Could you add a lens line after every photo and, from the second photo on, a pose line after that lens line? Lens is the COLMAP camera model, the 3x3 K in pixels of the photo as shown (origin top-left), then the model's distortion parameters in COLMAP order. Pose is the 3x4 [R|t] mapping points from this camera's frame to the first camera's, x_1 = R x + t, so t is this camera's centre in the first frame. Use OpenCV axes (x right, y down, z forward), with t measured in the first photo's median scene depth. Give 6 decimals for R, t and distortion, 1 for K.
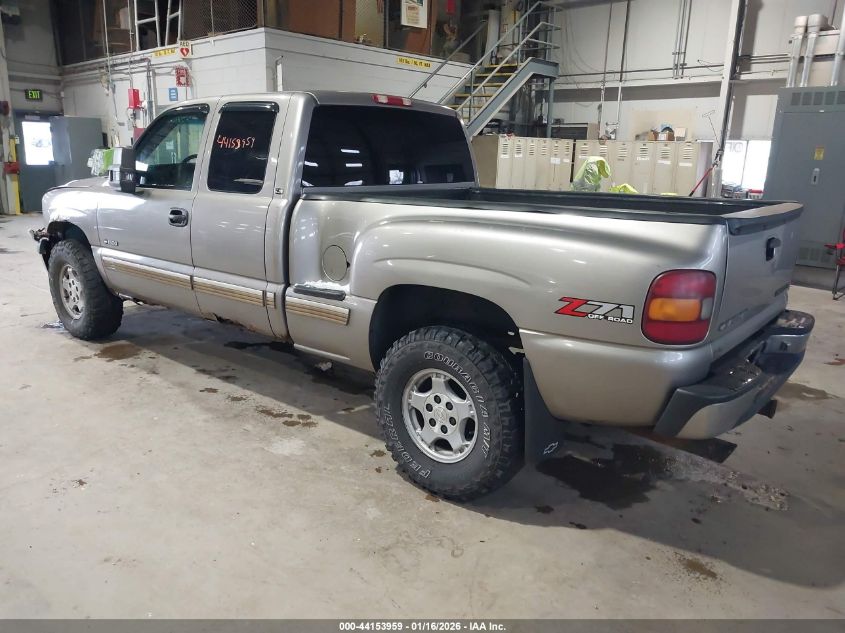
lens RADIAL K [[666.4, 0, 420.8], [0, 666.4, 318.8], [0, 0, 1]] dist [0.004273, -0.002111]
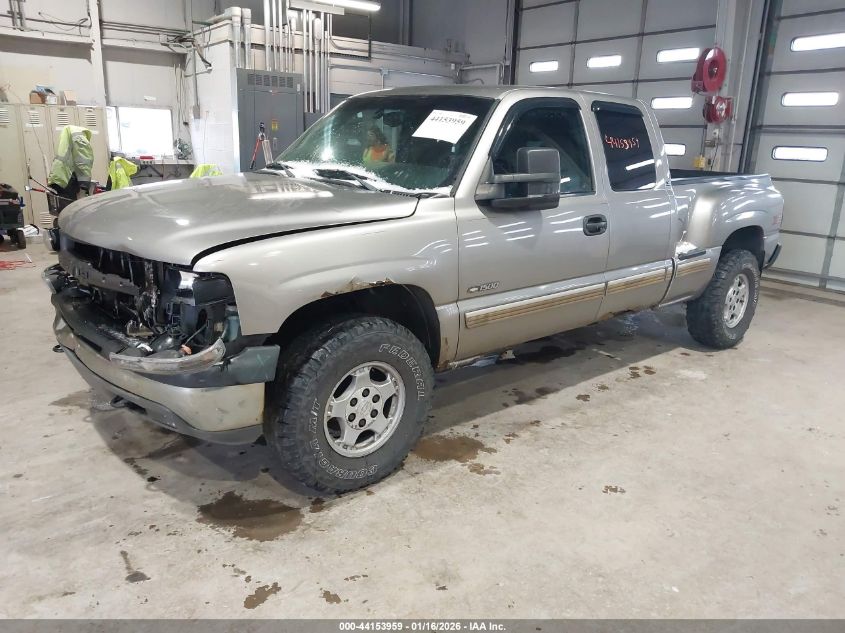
lens RADIAL K [[666.4, 0, 431.7], [0, 666.4, 315.8], [0, 0, 1]] dist [0.004273, -0.002111]
pose [[0.151755, -0.276292, 0.949017, -1.235125], [0.210052, 0.947220, 0.242180, -0.287057], [-0.965841, 0.162591, 0.201782, 0.993527]]
